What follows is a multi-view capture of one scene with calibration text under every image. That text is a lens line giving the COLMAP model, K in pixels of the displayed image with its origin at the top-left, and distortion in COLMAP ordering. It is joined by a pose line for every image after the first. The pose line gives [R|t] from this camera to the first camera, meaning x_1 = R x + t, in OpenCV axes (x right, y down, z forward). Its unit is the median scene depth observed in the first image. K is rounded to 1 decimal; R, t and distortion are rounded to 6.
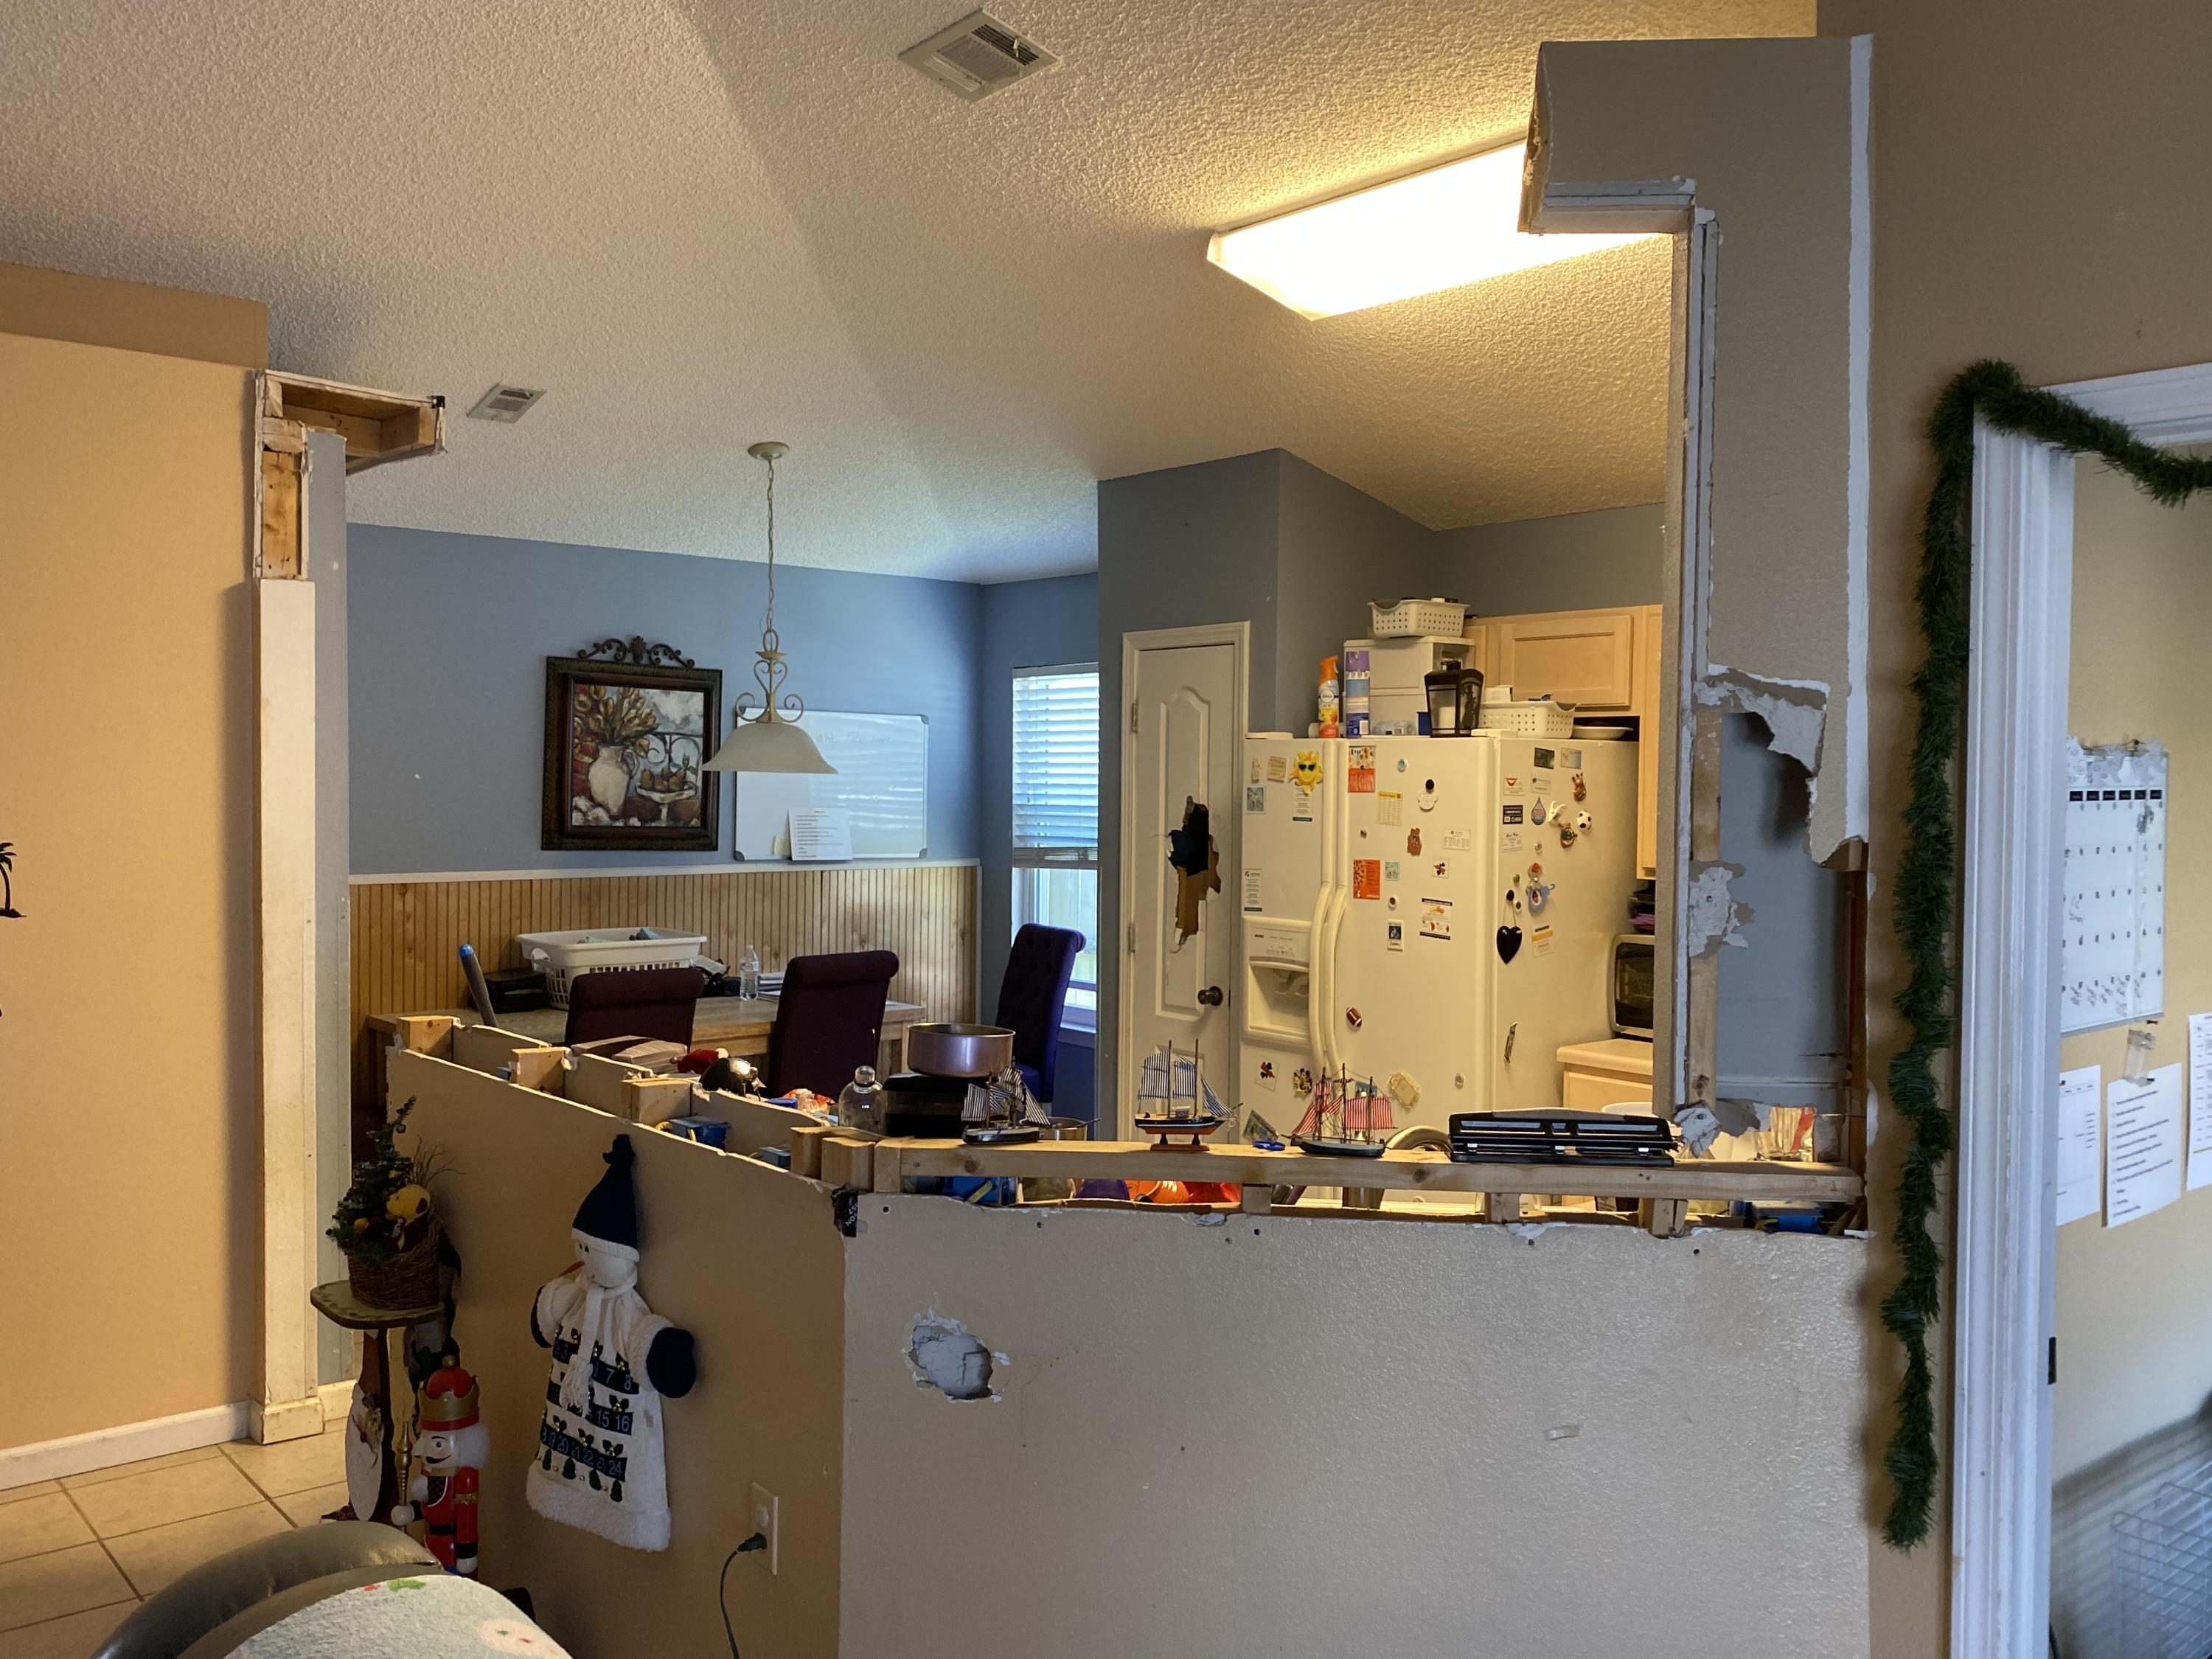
lens RADIAL K [[1833.4, 0, 1105.9], [0, 1833.4, 824.6], [0, 0, 1]] dist [-0.004030, -0.003566]
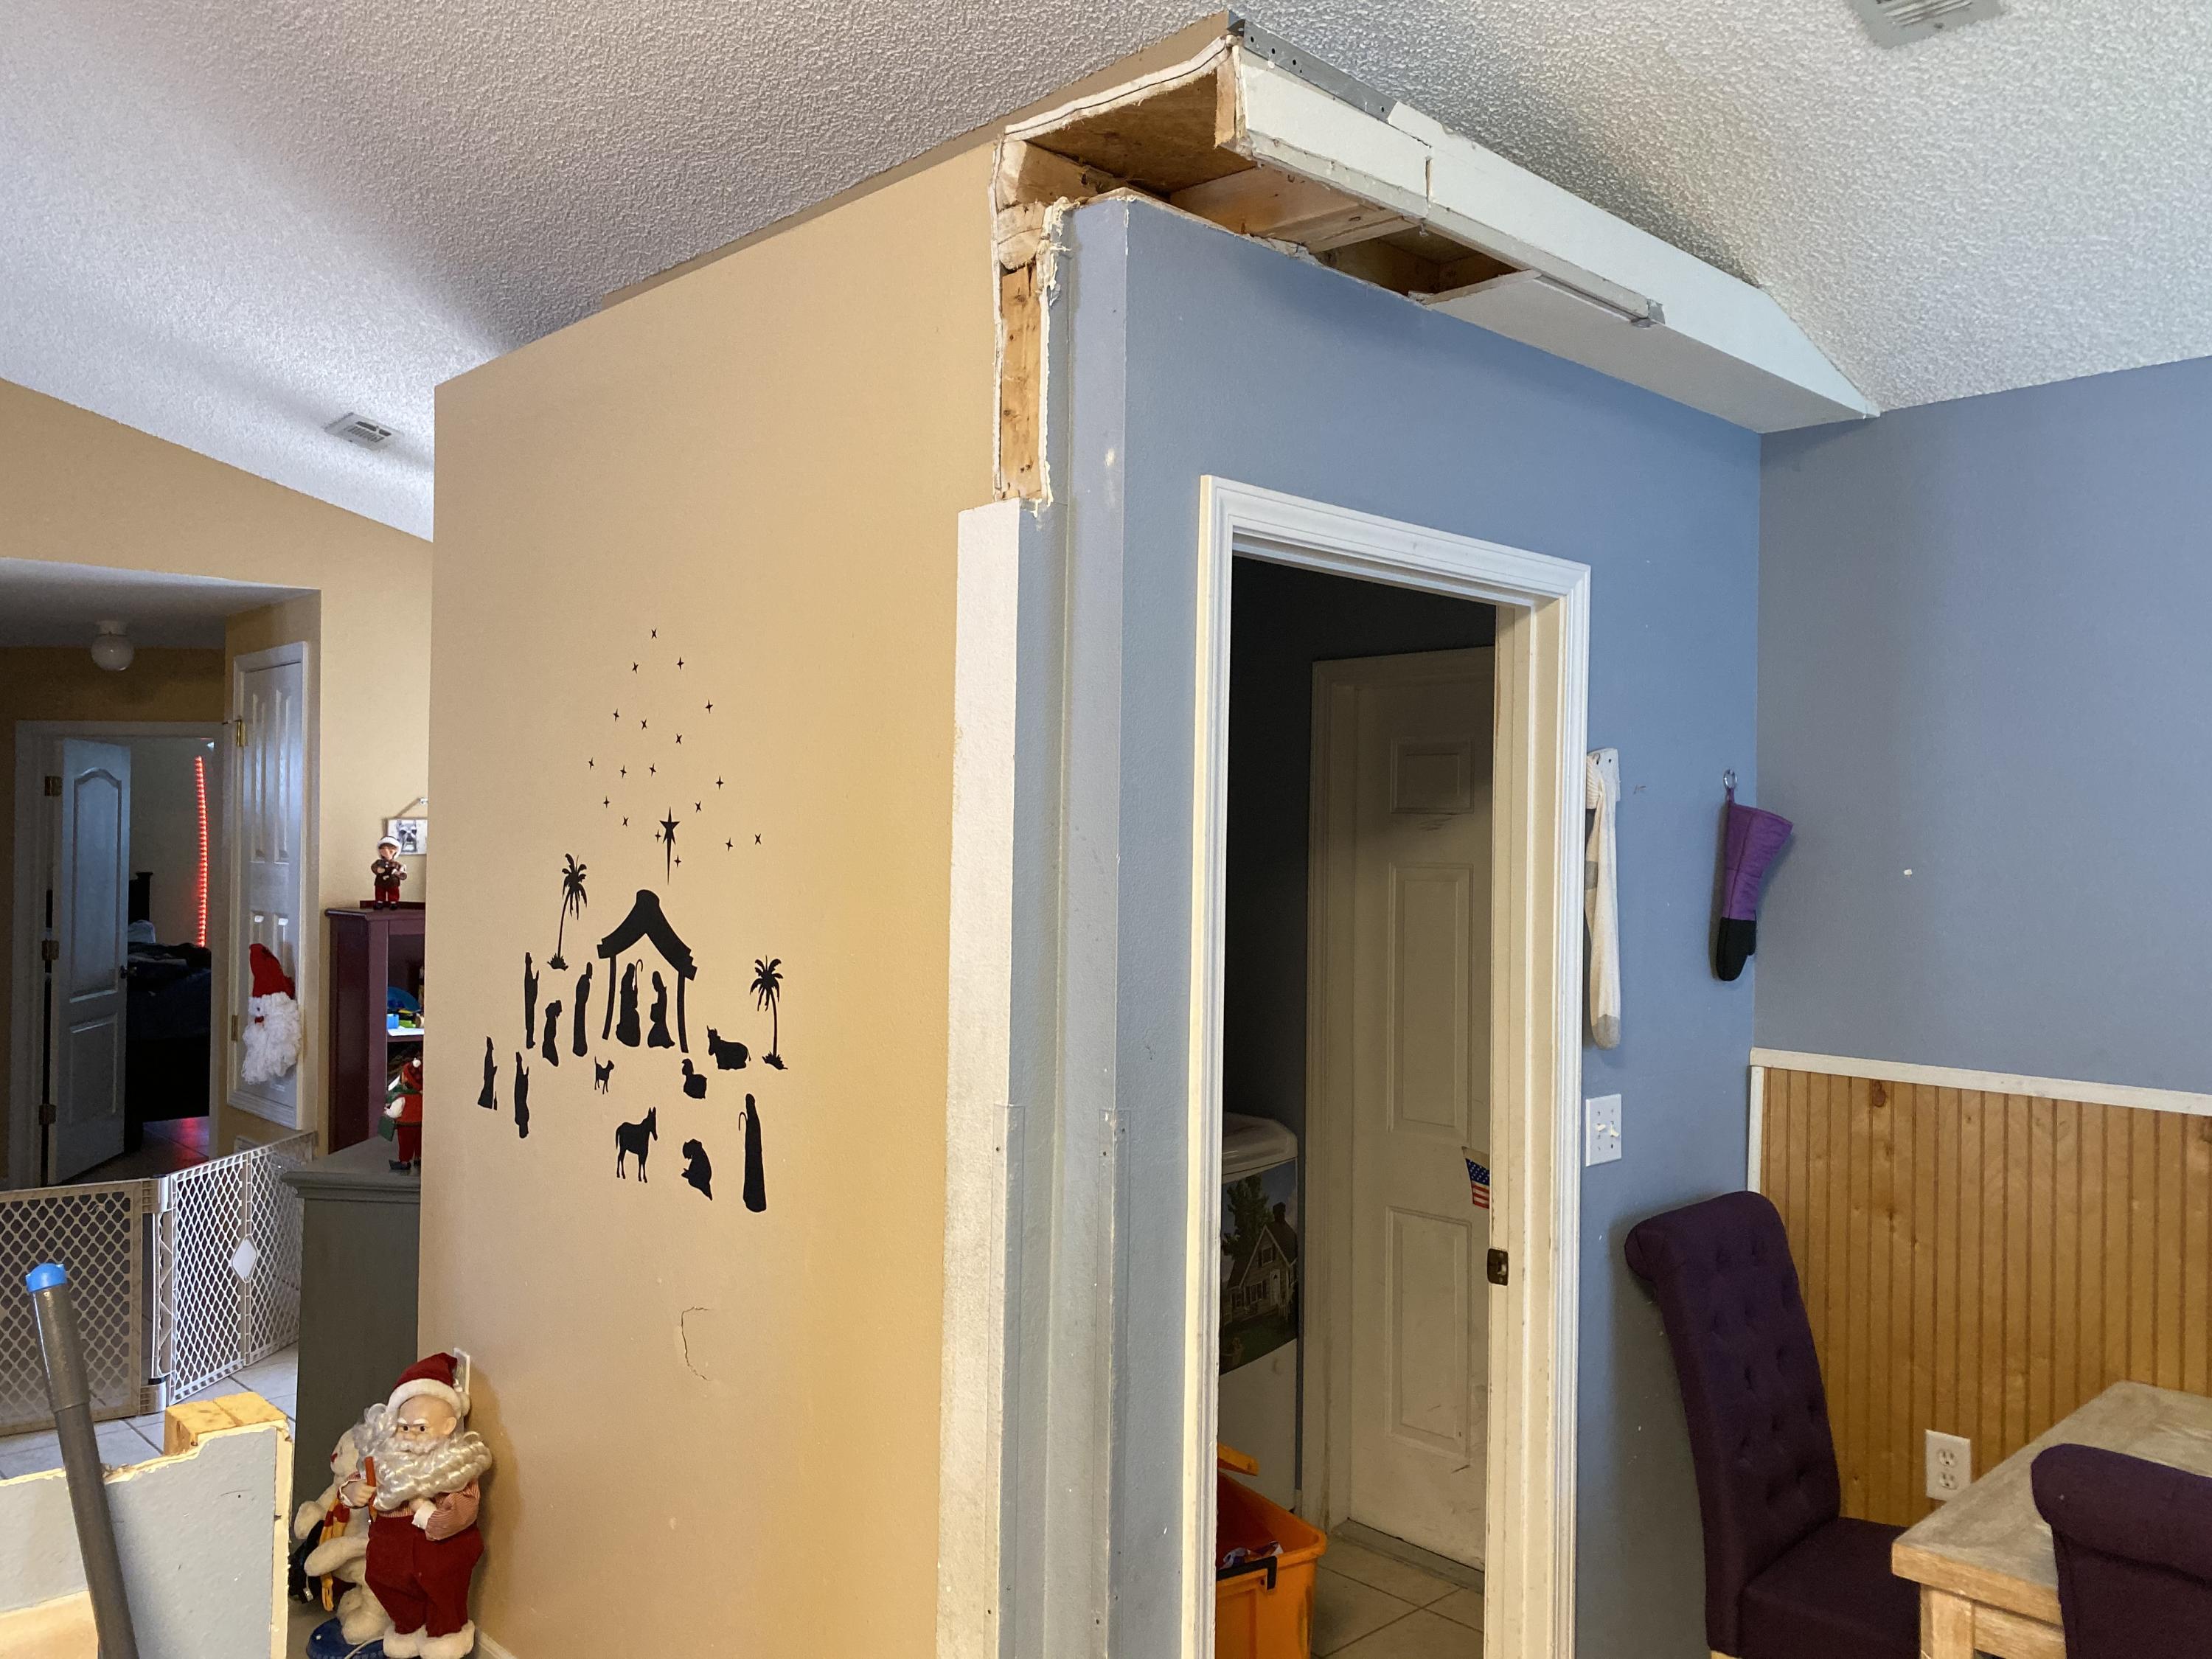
lens RADIAL K [[1661.7, 0, 1106.1], [0, 1661.7, 827.1], [0, 0, 1]] dist [-0.005720, -0.003404]
pose [[0.074237, -0.010558, -0.997185, 0.034115], [-0.047491, 0.998772, -0.014110, -0.034478], [0.996109, 0.048405, 0.073644, 0.995264]]
